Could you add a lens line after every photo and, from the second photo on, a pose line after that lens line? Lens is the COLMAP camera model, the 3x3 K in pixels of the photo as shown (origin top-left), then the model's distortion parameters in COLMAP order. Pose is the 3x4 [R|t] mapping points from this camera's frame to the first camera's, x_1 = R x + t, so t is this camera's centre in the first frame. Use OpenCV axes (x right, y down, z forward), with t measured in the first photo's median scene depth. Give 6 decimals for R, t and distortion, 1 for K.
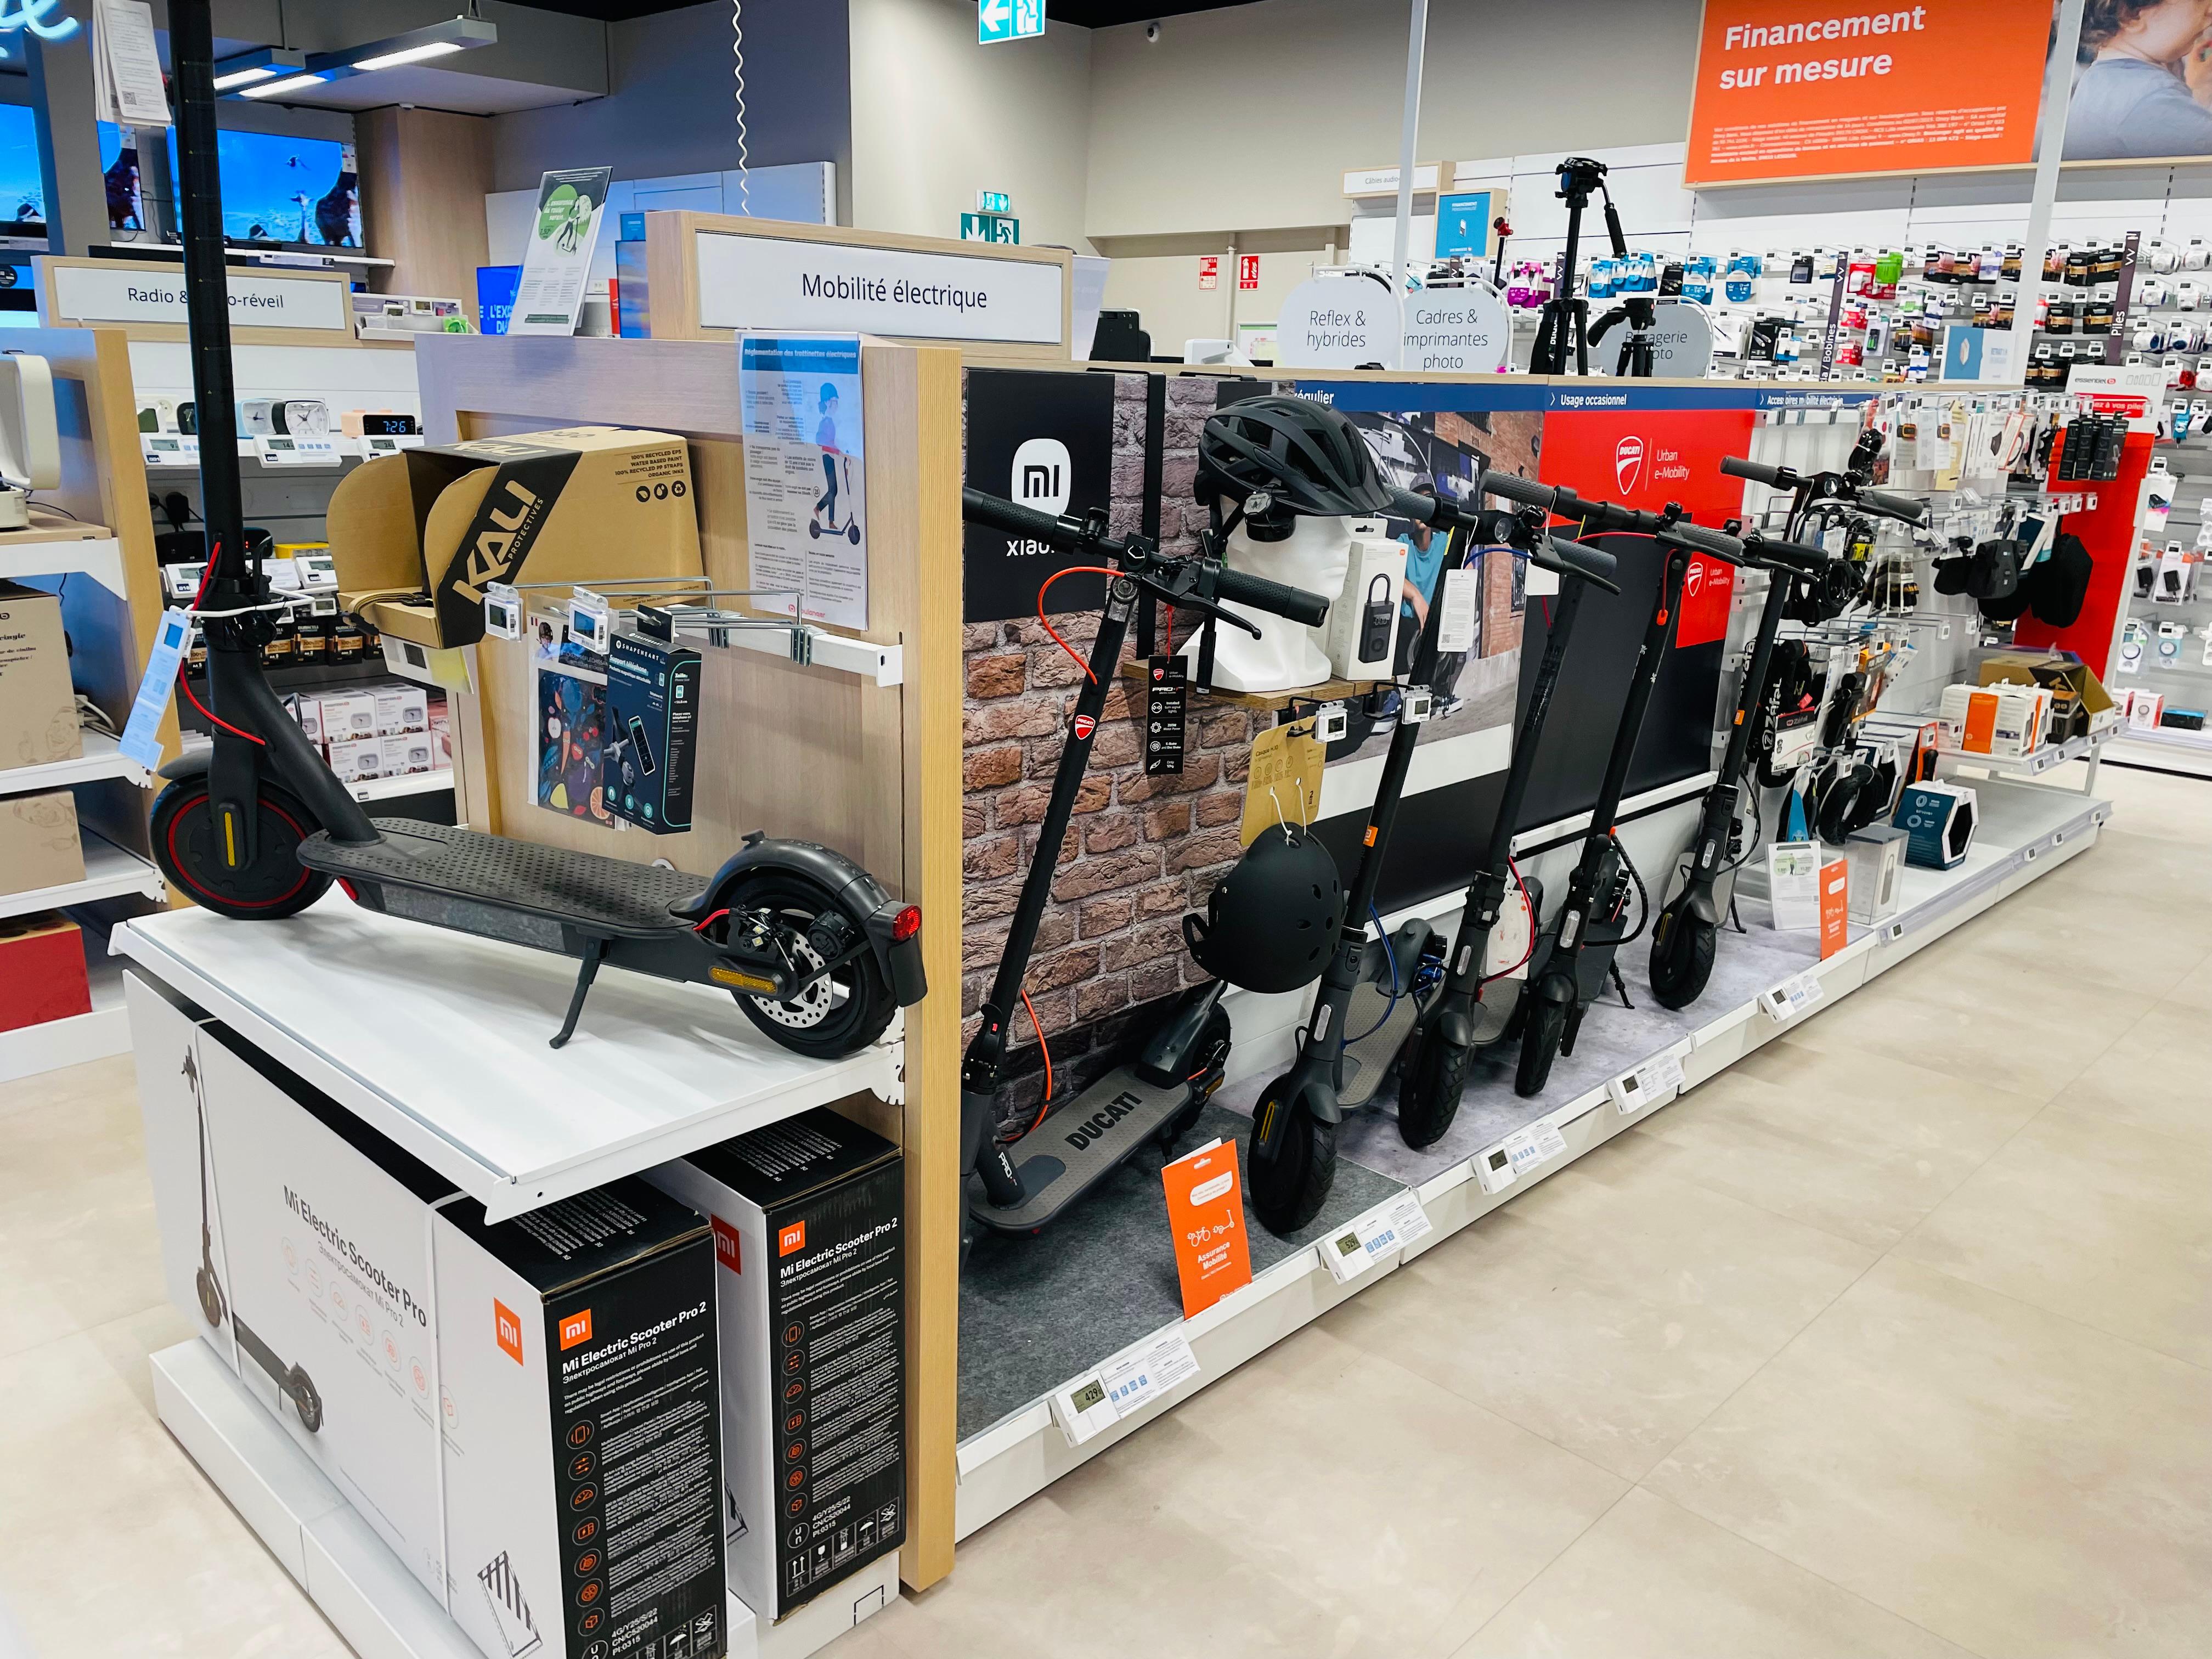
lens RADIAL K [[1680.1, 0, 1103.4], [0, 1680.1, 833.1], [0, 0, 1]] dist [0.092250, -0.107204]
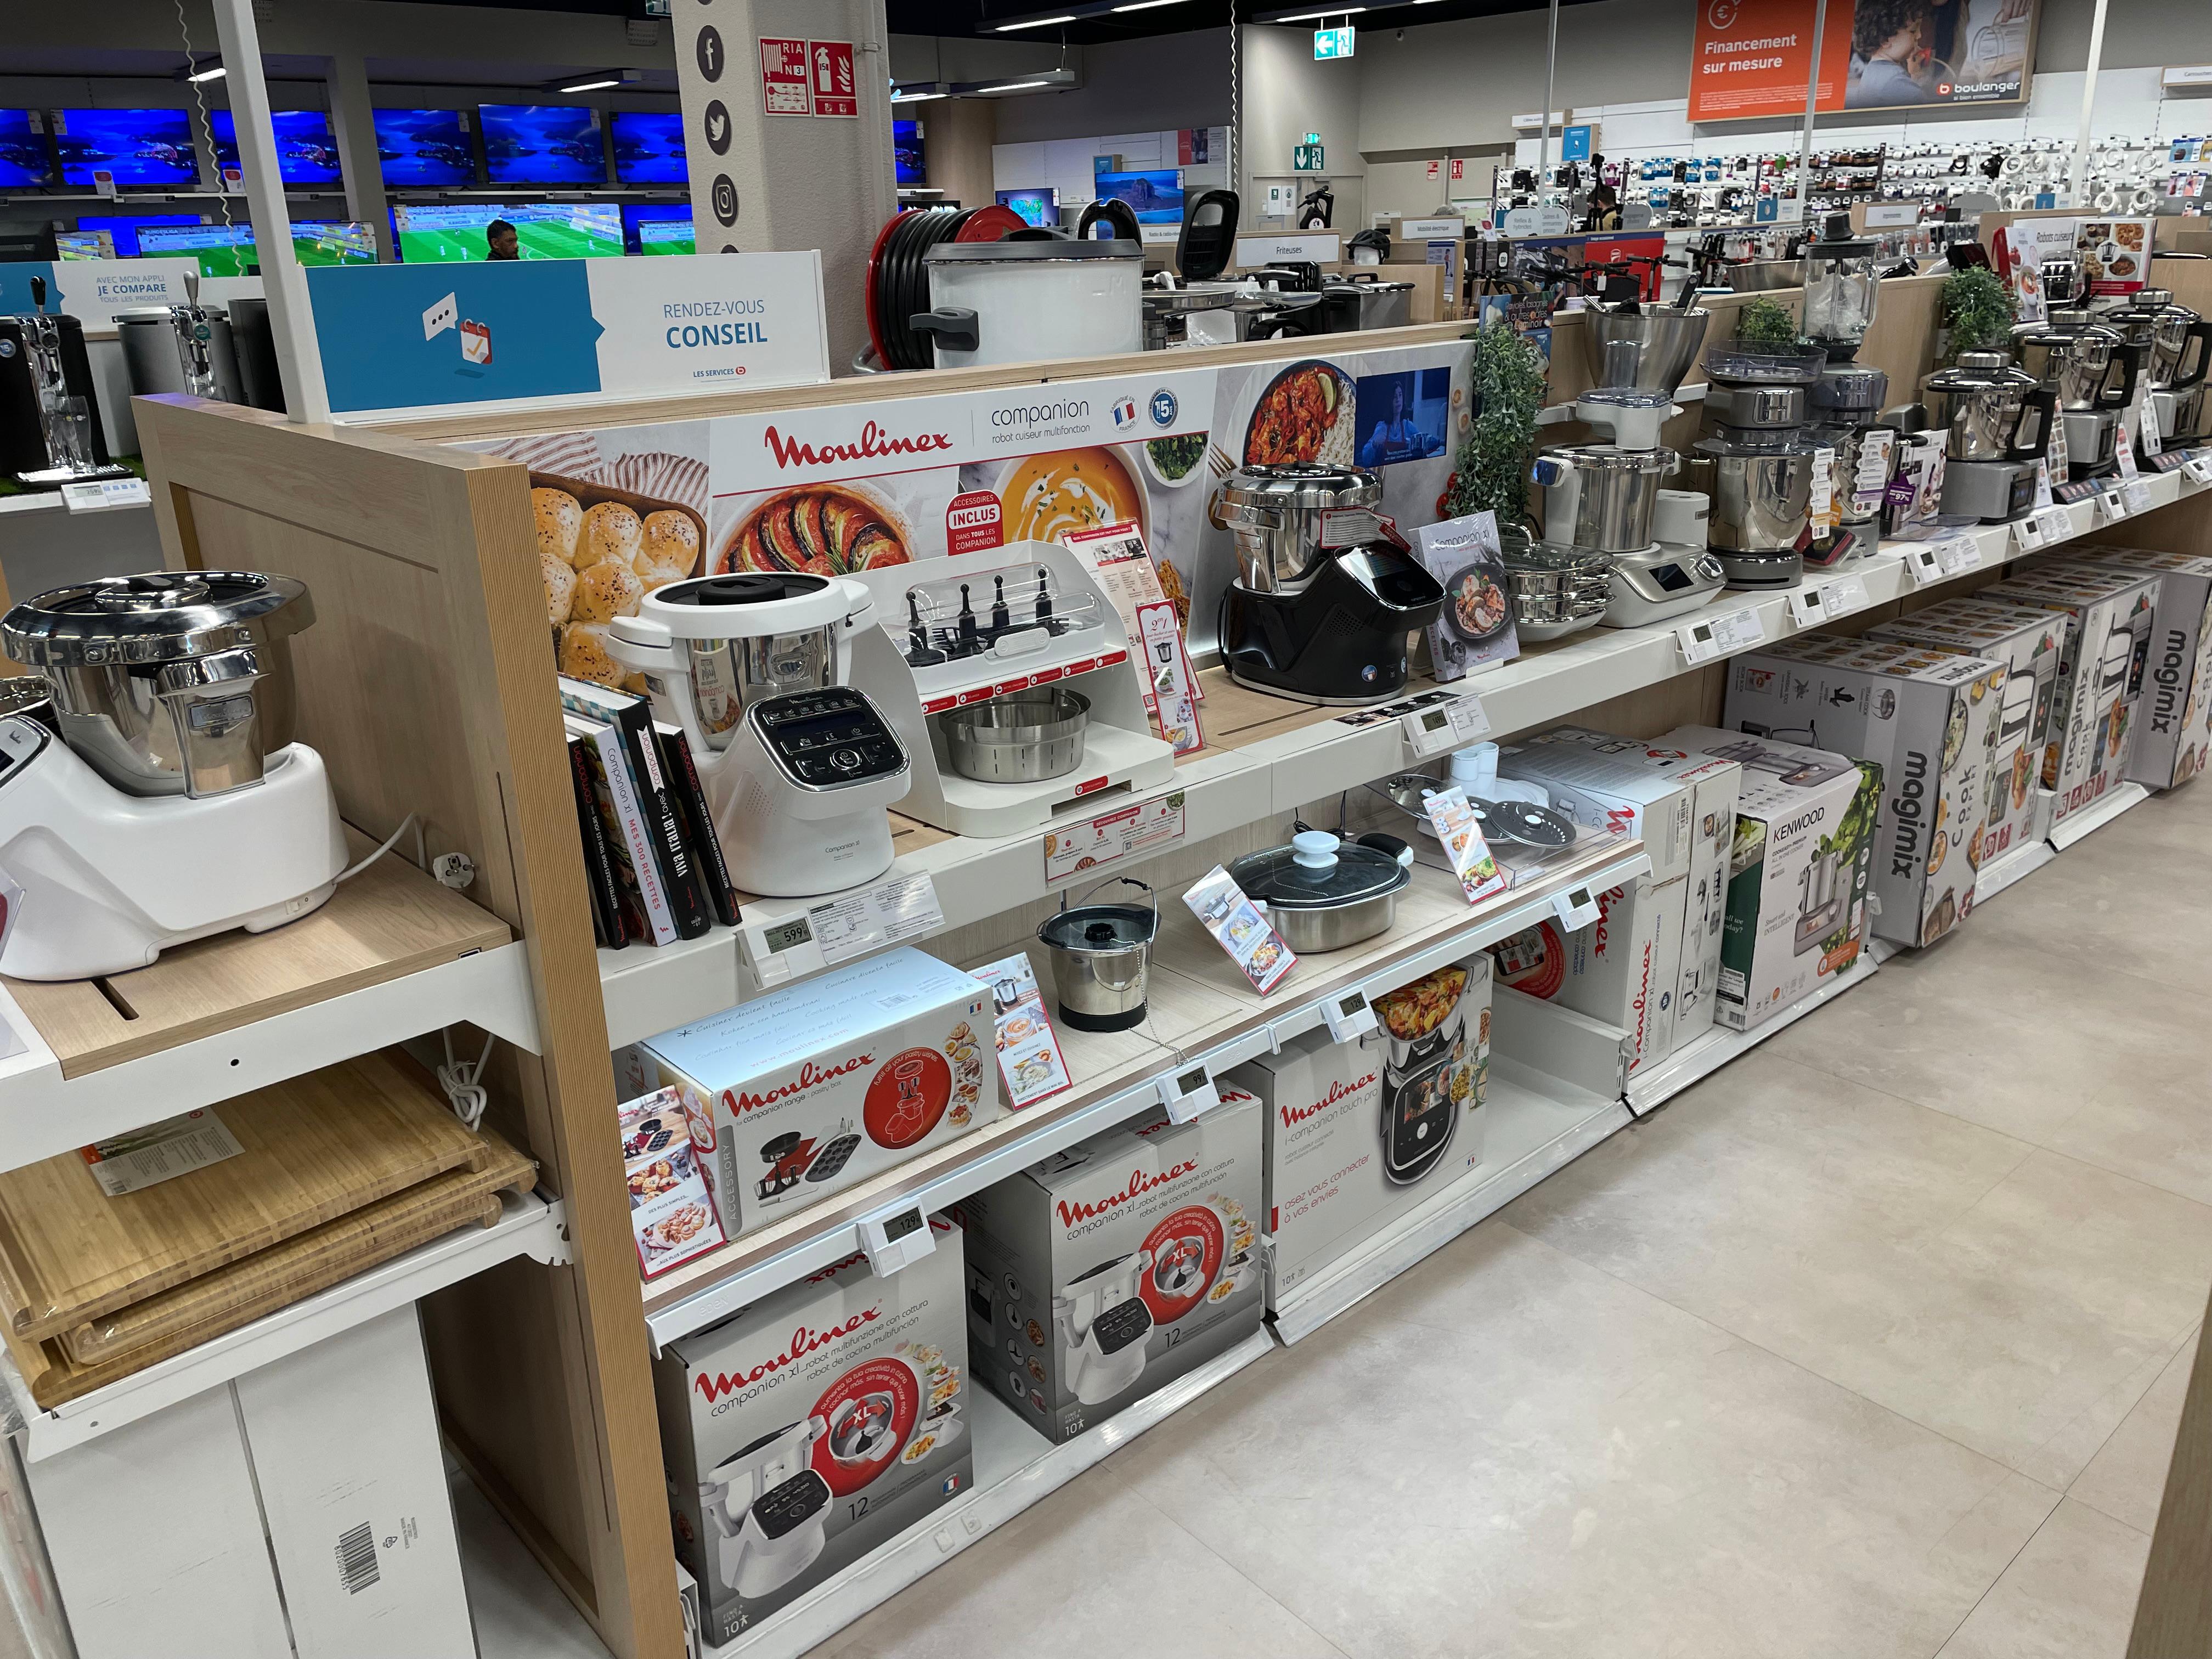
lens RADIAL K [[1680.1, 0, 1100.7], [0, 1680.1, 824.9], [0, 0, 1]] dist [0.092250, -0.107204]
pose [[0.995779, -0.023341, -0.088771, -0.193718], [0.029957, 0.996812, 0.073945, 0.284588], [0.086762, -0.076292, 0.993304, -1.157629]]
